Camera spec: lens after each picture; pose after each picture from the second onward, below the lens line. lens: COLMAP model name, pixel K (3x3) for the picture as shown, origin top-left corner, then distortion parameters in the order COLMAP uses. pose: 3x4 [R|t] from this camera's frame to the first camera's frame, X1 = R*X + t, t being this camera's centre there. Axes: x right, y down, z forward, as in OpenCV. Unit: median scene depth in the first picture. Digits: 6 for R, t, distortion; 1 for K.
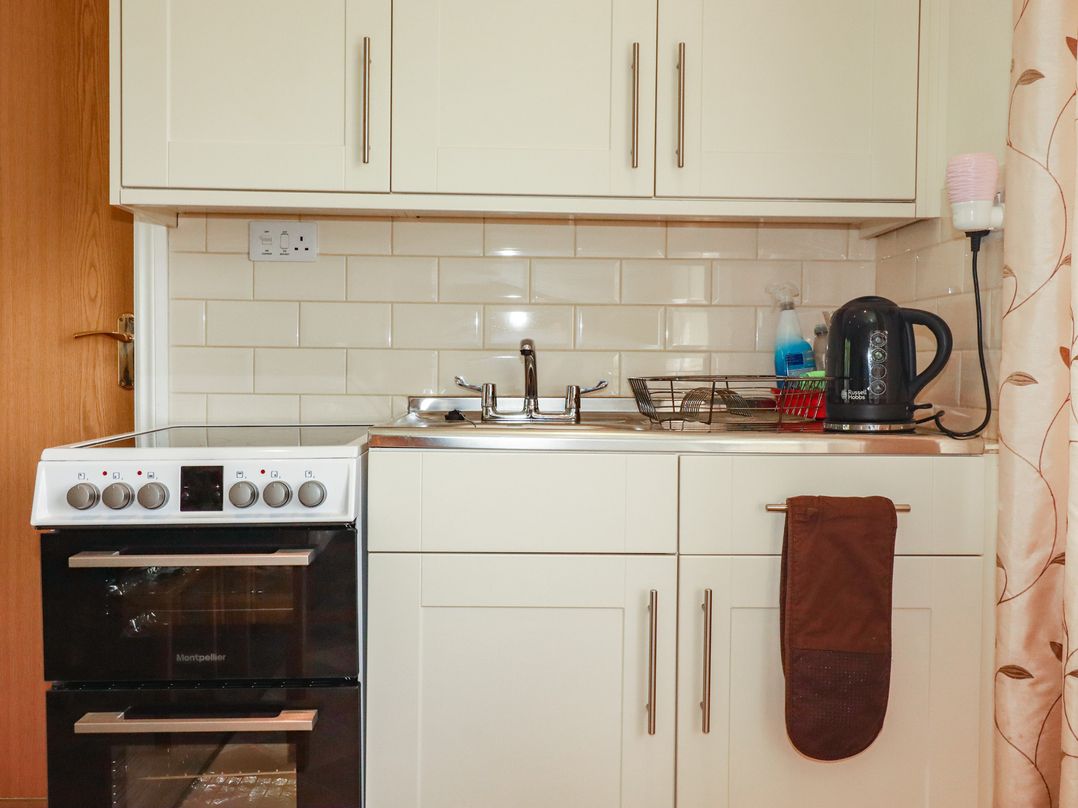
lens RADIAL K [[1005.7, 0, 566.7], [0, 1005.7, 400.7], [0, 0, 1]] dist [0.016066, 0.006812]
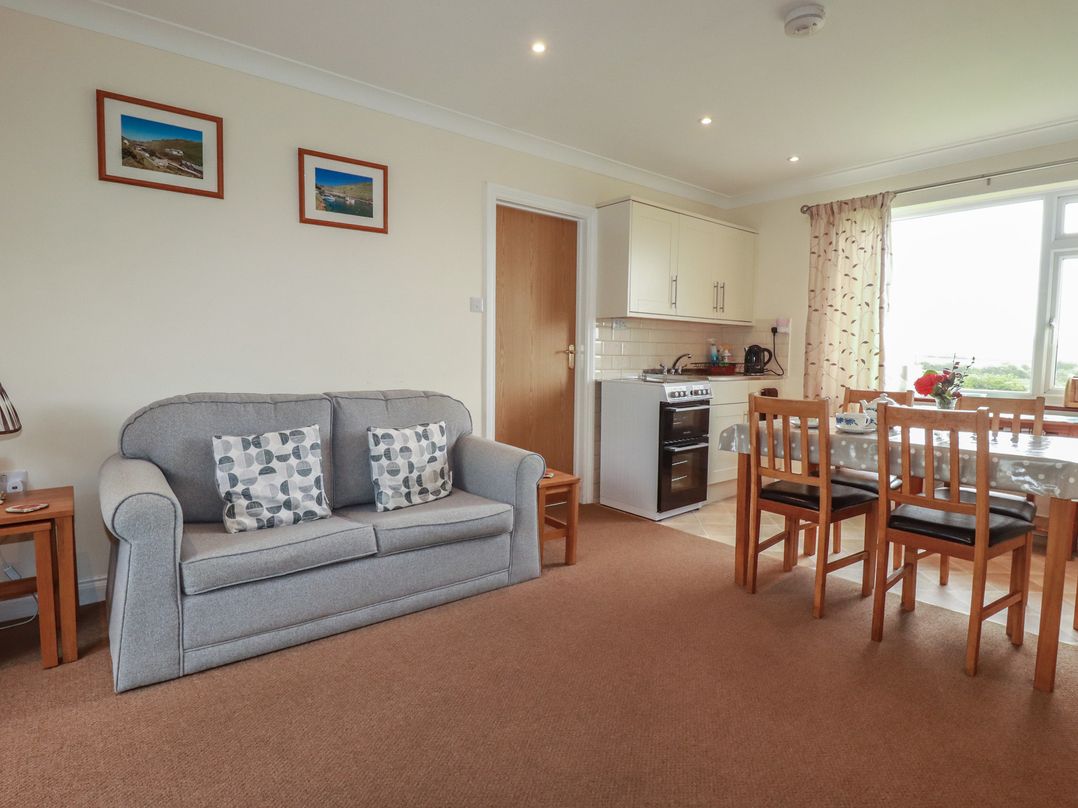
lens RADIAL K [[580.0, 0, 541.7], [0, 580.0, 396.8], [0, 0, 1]] dist [0.007795, -0.018958]
pose [[0.790897, -0.046024, 0.610216, -2.064378], [0.017407, 0.998456, 0.052745, -0.026567], [-0.611701, -0.031094, 0.790477, -0.461434]]
